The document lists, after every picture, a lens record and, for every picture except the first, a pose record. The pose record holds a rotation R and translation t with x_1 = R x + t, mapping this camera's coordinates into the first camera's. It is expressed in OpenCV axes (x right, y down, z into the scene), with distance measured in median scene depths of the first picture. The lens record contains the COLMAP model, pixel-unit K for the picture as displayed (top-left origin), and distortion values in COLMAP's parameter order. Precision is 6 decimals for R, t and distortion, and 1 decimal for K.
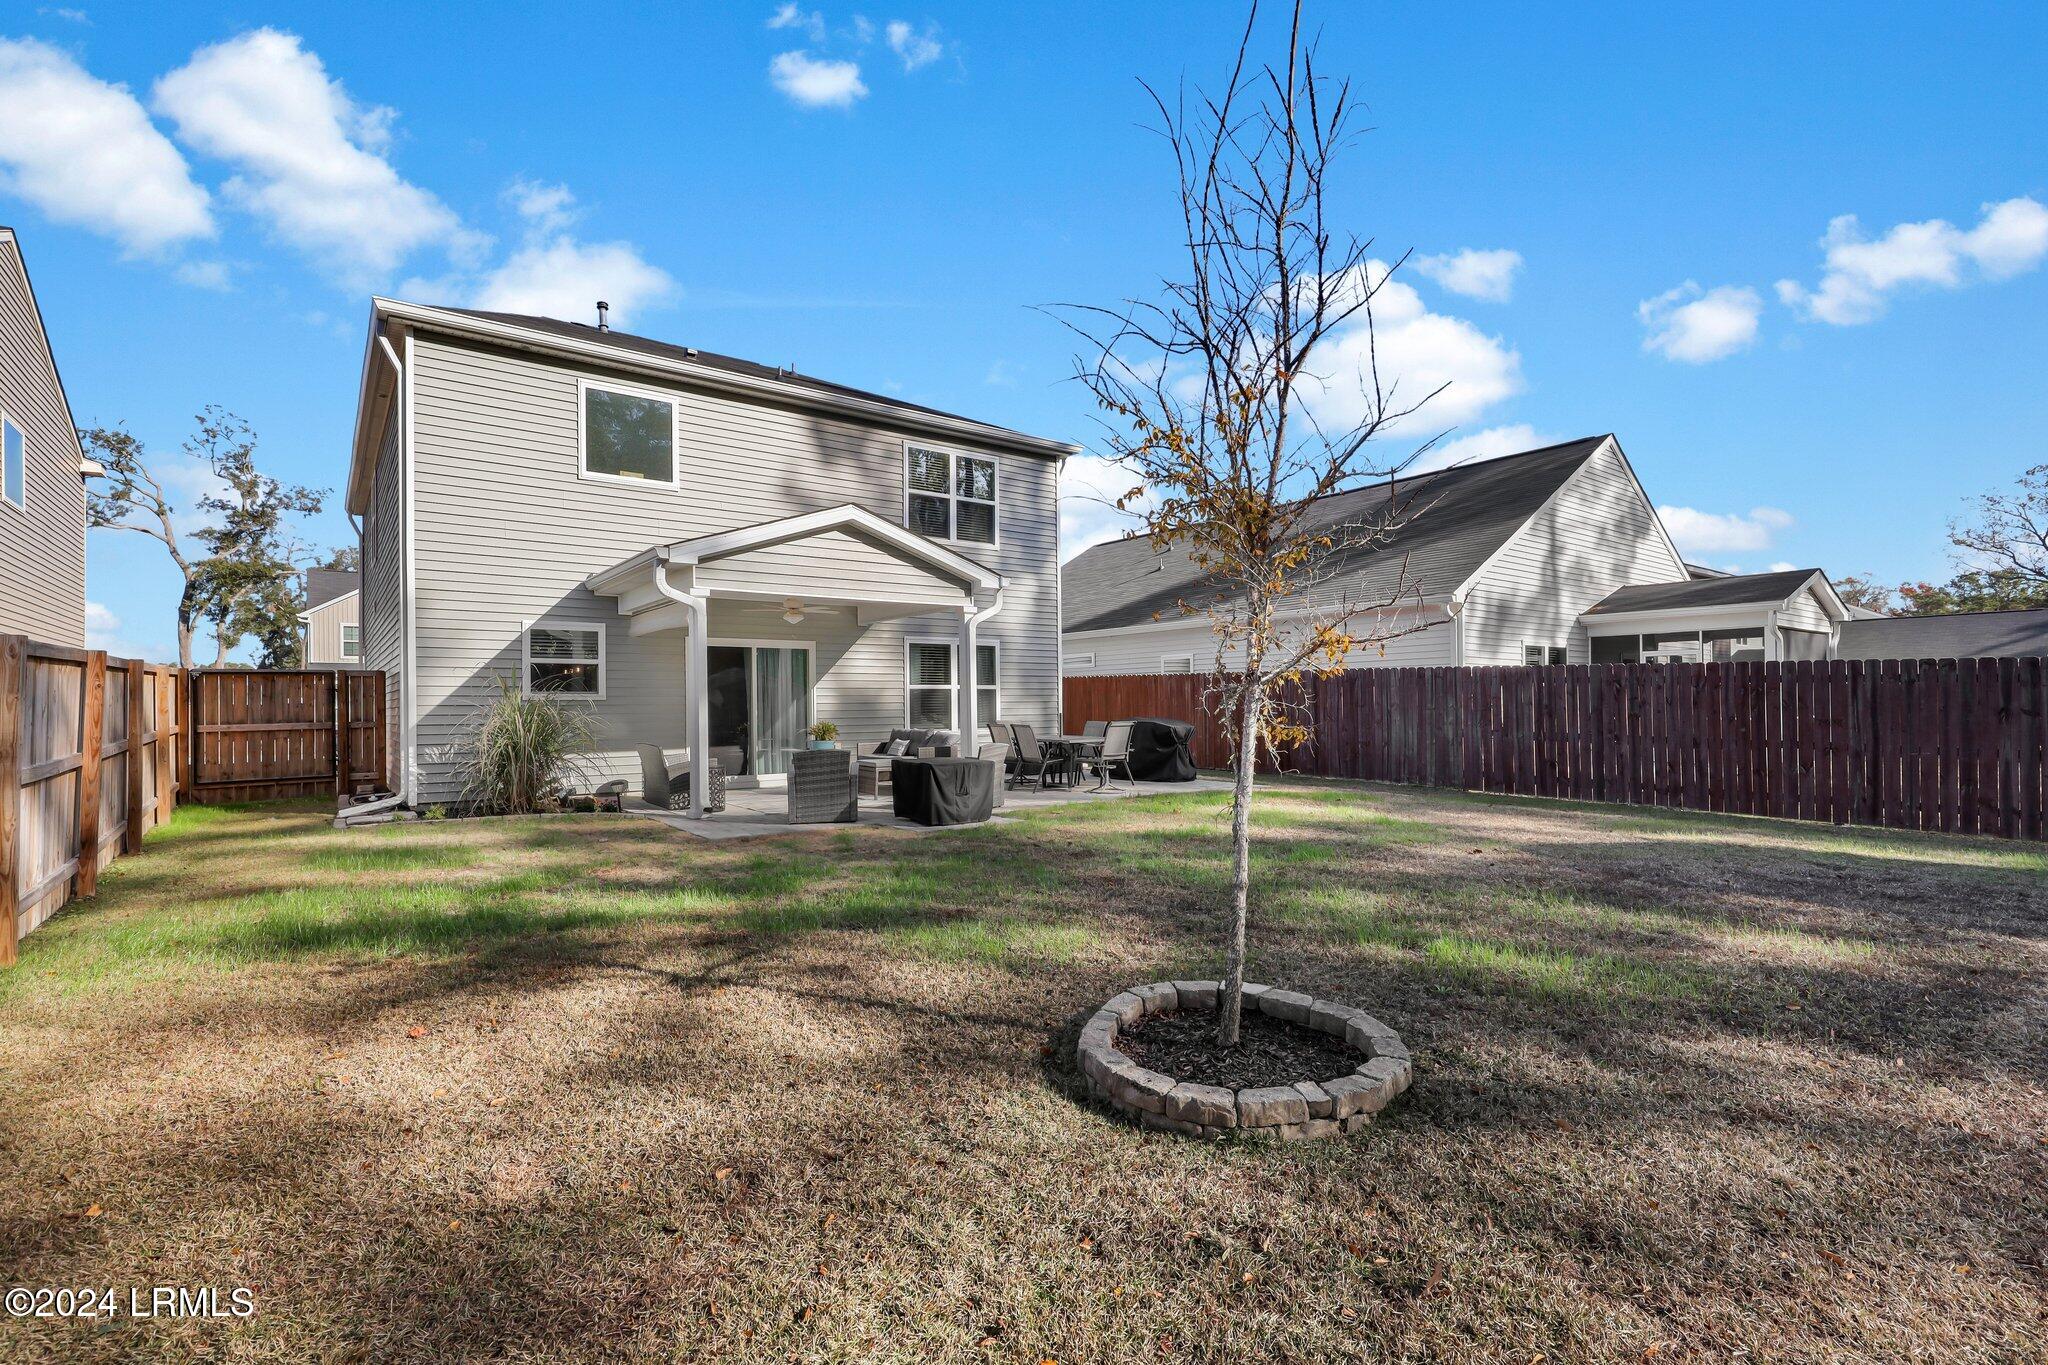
lens RADIAL K [[944.5, 0, 1028.8], [0, 944.5, 698.3], [0, 0, 1]] dist [0.001462, -0.000145]
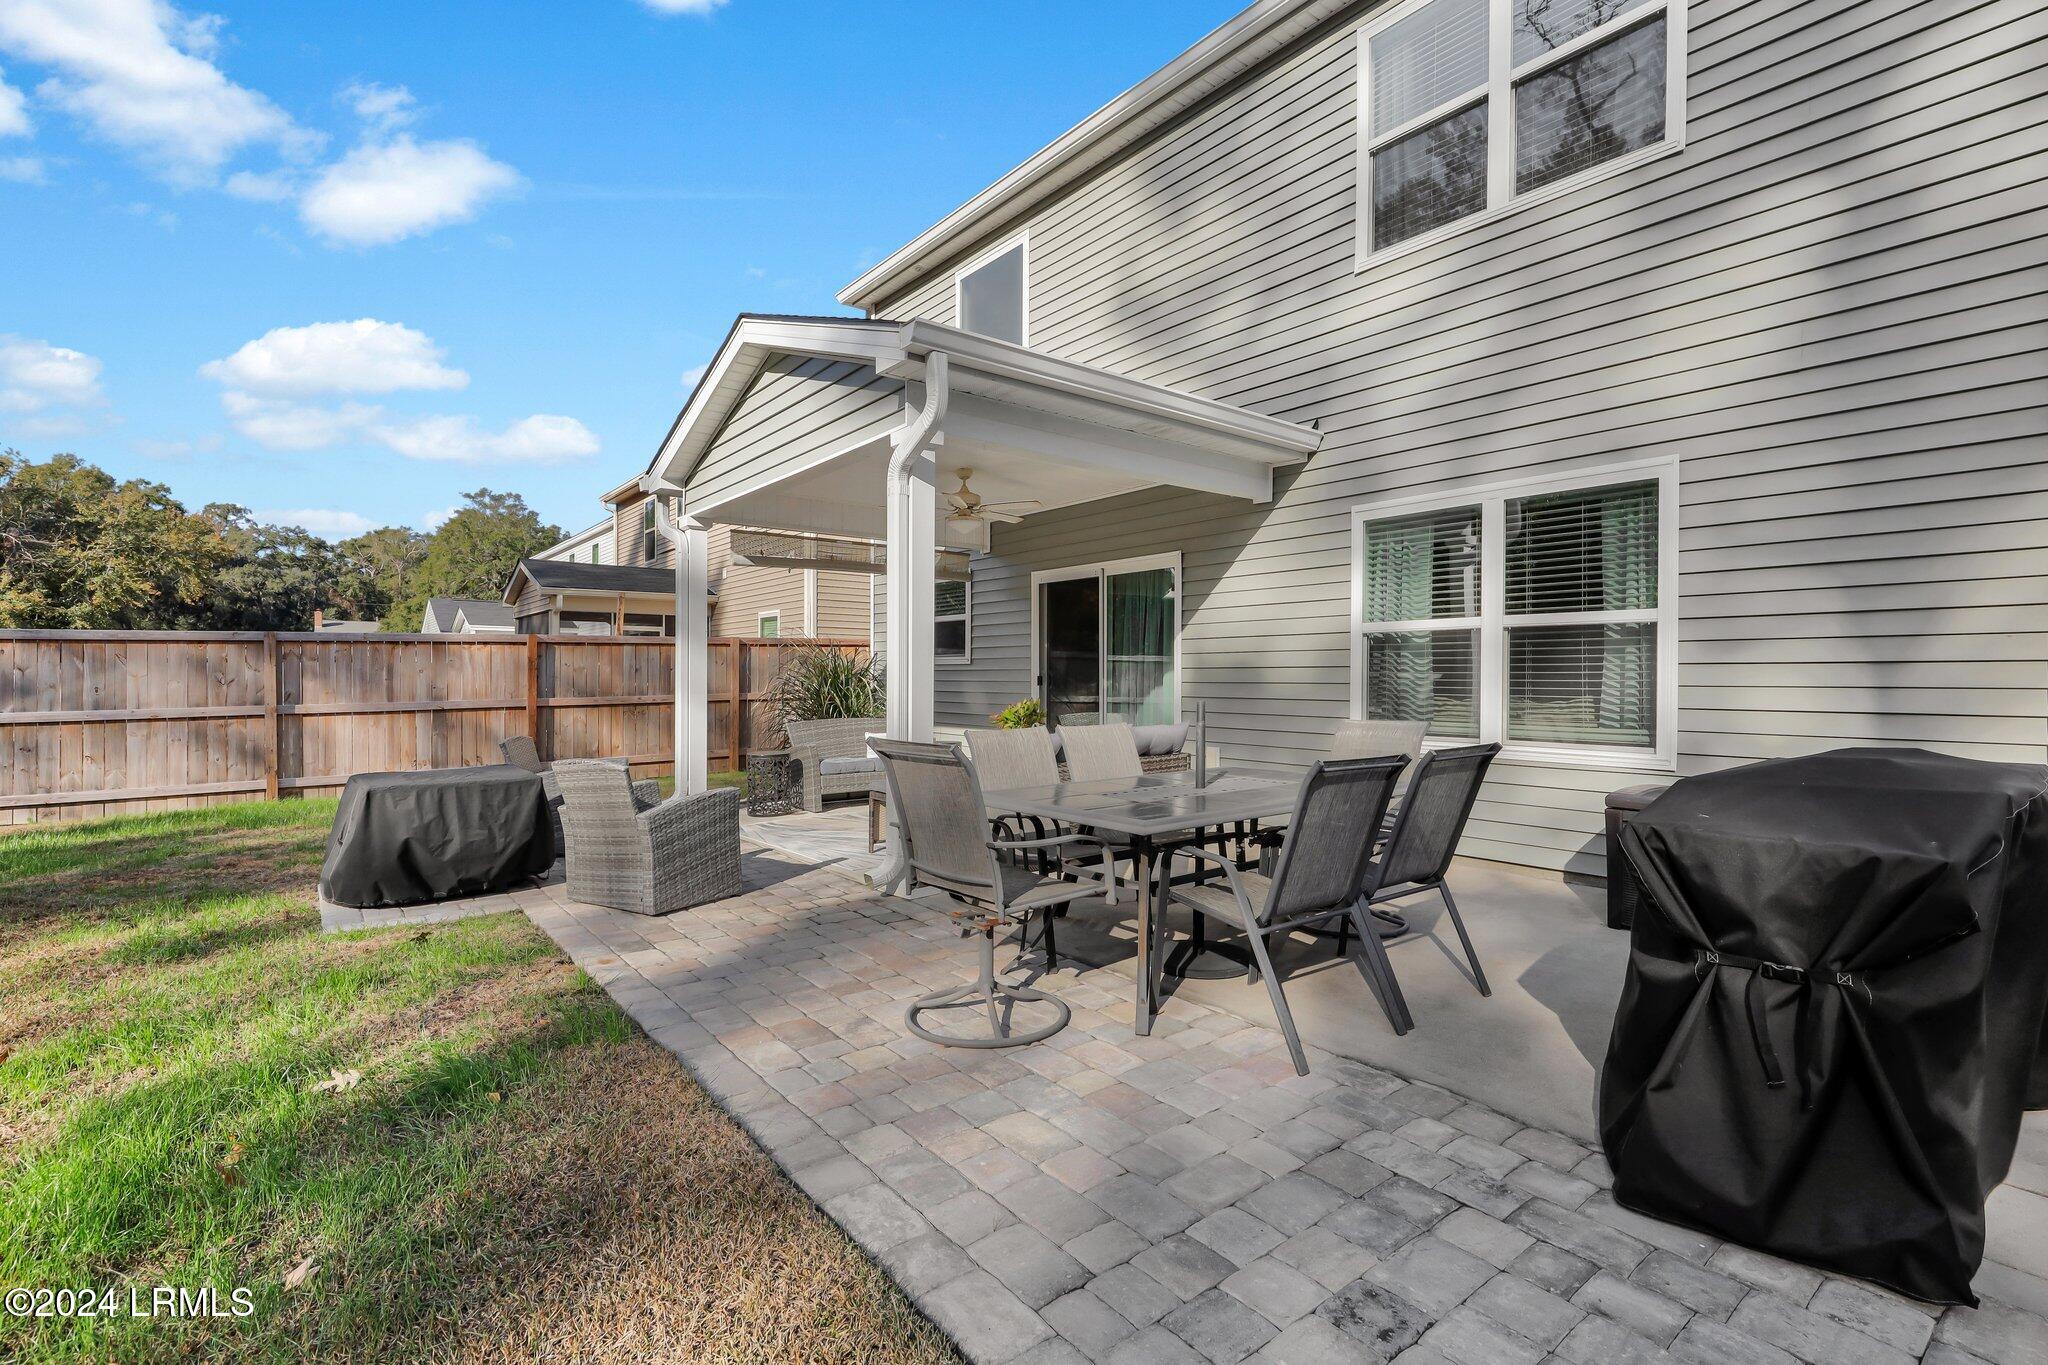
lens RADIAL K [[929.0, 0, 1031.4], [0, 929.0, 688.3], [0, 0, 1]] dist [0.011044, 0.000018]
pose [[0.021780, 0.020944, -0.999543, 0.295209], [0.004988, 0.999766, 0.021057, 0.005656], [0.999750, -0.005445, 0.021670, 0.902876]]
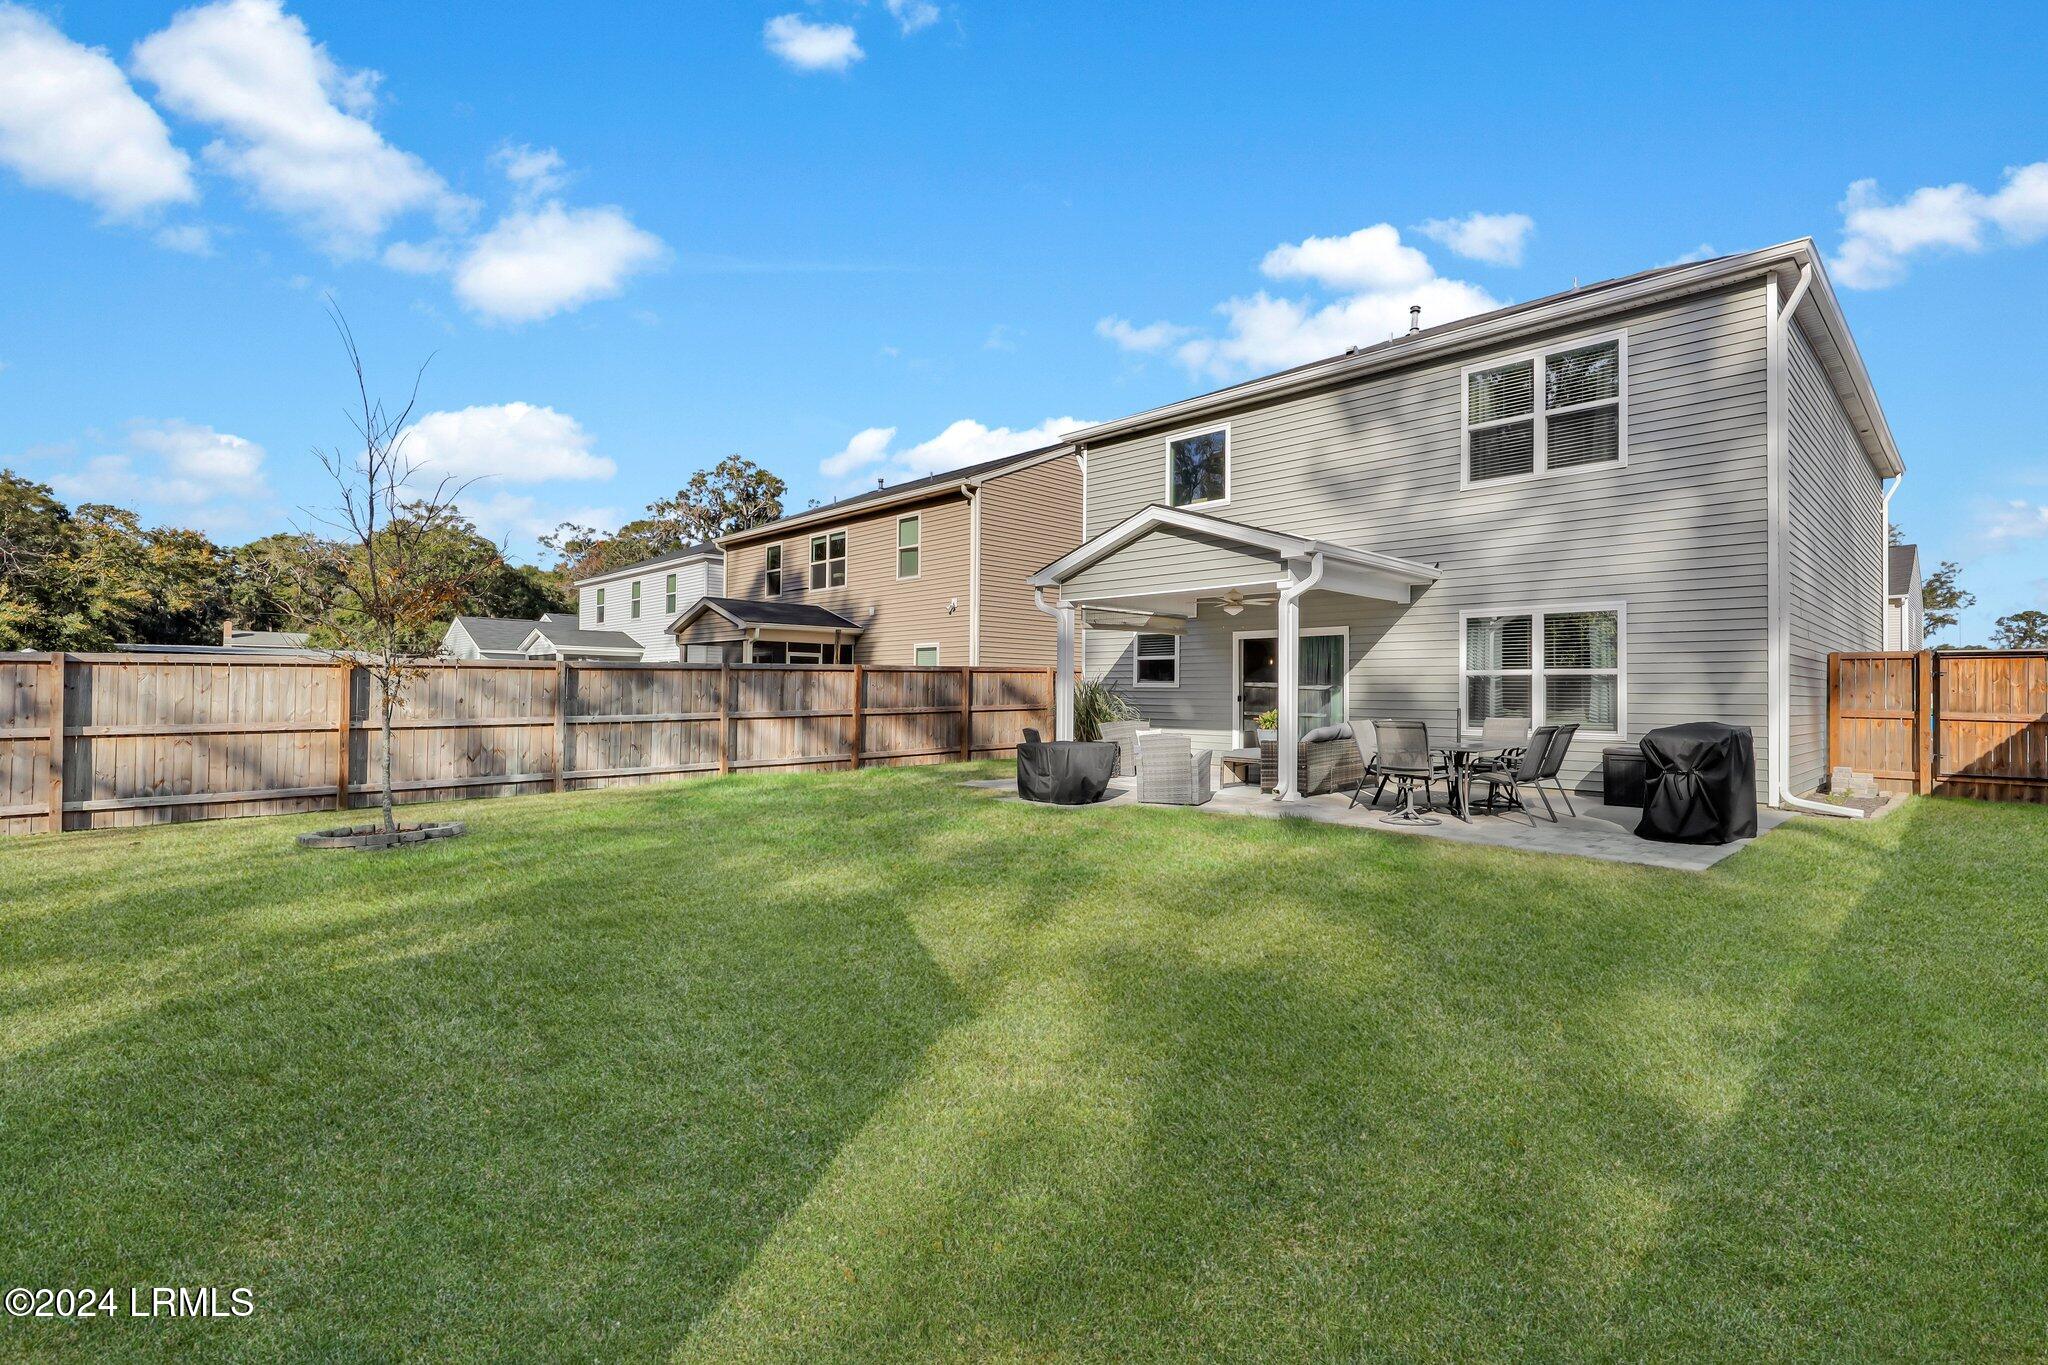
lens RADIAL K [[939.5, 0, 1024.0], [0, 939.5, 682.5], [0, 0, 1]] dist [0.002564, -0.000054]
pose [[0.118230, -0.002101, -0.992984, 0.663816], [-0.001669, 0.999996, -0.002315, -0.001231], [0.992985, 0.001931, 0.118226, 0.567552]]
